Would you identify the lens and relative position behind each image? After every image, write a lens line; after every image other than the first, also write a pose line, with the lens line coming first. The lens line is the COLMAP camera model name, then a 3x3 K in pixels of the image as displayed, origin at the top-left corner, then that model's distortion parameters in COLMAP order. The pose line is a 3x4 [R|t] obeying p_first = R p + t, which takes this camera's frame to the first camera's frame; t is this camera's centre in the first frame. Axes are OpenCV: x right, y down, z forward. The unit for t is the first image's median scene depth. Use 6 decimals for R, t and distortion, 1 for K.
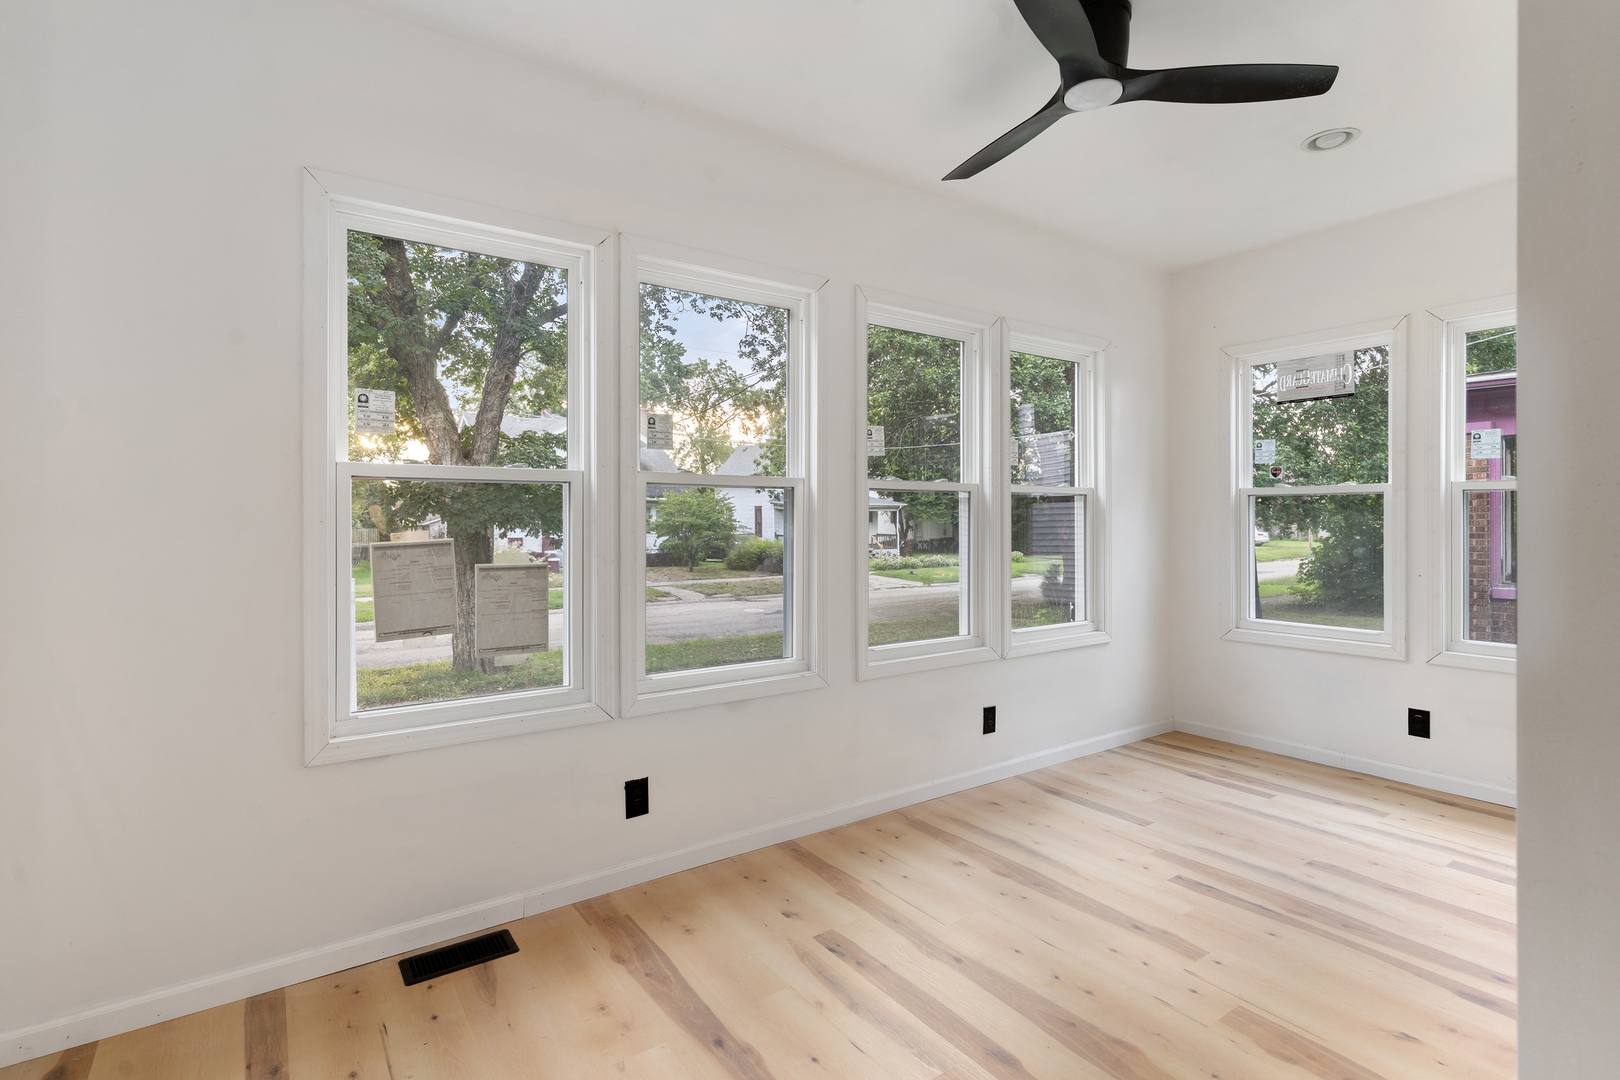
lens RADIAL K [[783.2, 0, 822.0], [0, 783.2, 548.4], [0, 0, 1]] dist [0.001750, 0.000405]
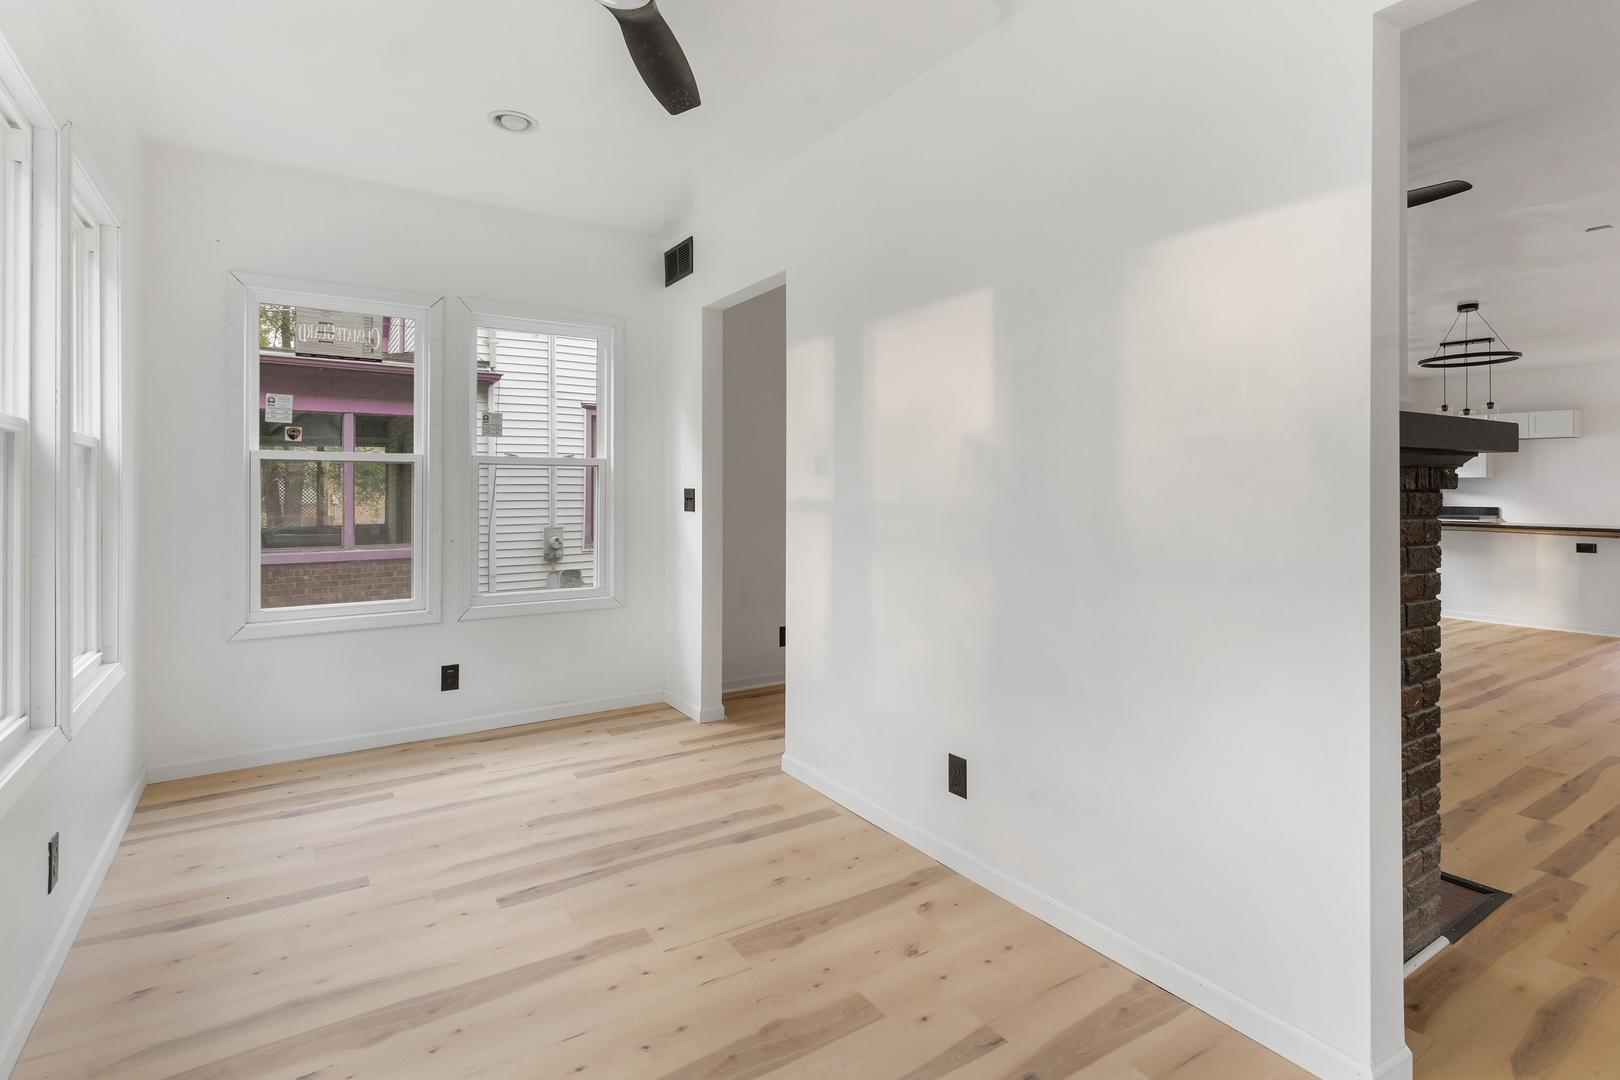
lens RADIAL K [[783.2, 0, 813.2], [0, 783.2, 502.2], [0, 0, 1]] dist [0.001750, 0.000405]
pose [[0.046145, -0.014609, 0.998828, -0.317468], [0.034754, 0.999311, 0.013011, -0.016646], [-0.998330, 0.034113, 0.046621, 0.485414]]
